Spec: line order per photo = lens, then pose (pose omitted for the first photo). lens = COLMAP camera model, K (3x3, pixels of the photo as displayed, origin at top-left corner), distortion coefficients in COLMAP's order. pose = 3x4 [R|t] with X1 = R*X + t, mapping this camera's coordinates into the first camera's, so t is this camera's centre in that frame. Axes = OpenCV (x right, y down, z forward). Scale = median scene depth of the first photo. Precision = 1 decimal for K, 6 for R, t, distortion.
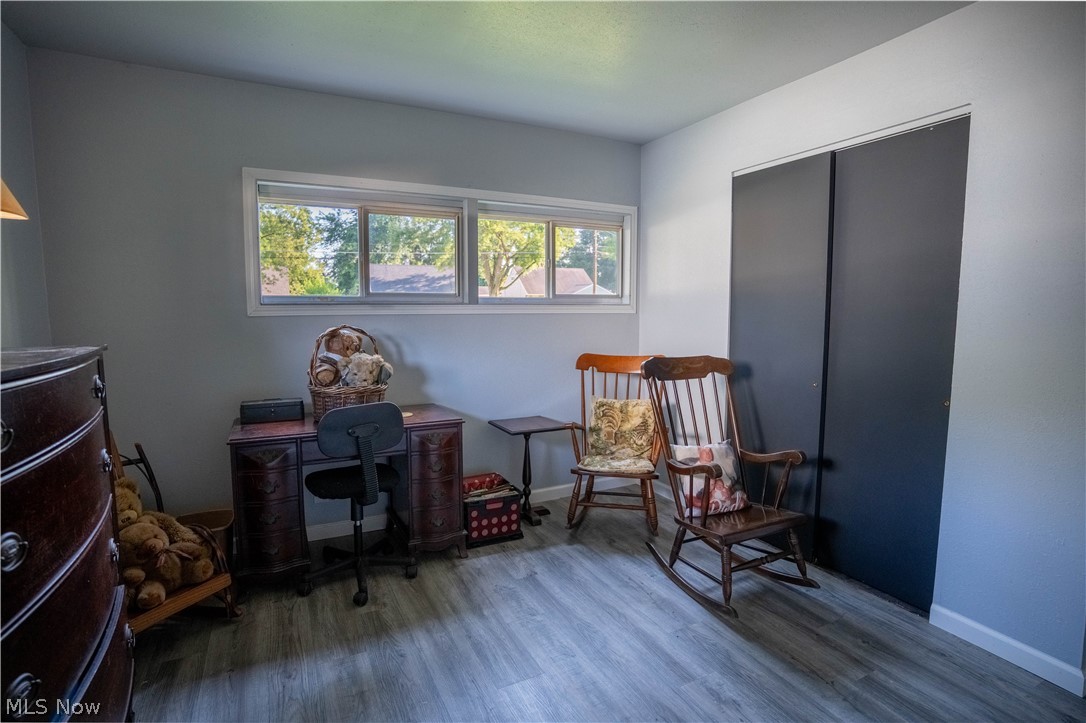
lens RADIAL K [[544.6, 0, 540.2], [0, 544.6, 360.5], [0, 0, 1]] dist [-0.080716, 0.039469]
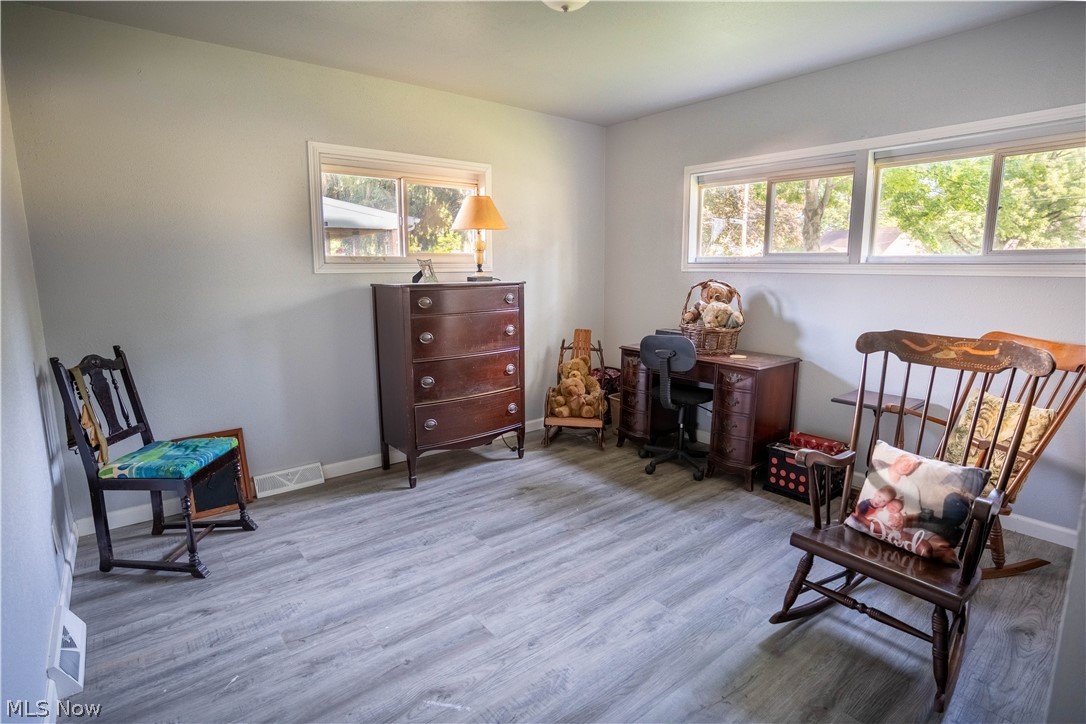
lens RADIAL K [[544.6, 0, 540.2], [0, 544.6, 361.0], [0, 0, 1]] dist [-0.080716, 0.039469]
pose [[0.204079, 0.165247, -0.964907, 0.860155], [-0.099261, 0.984063, 0.147534, -0.023365], [0.973909, 0.065668, 0.217229, 0.337446]]
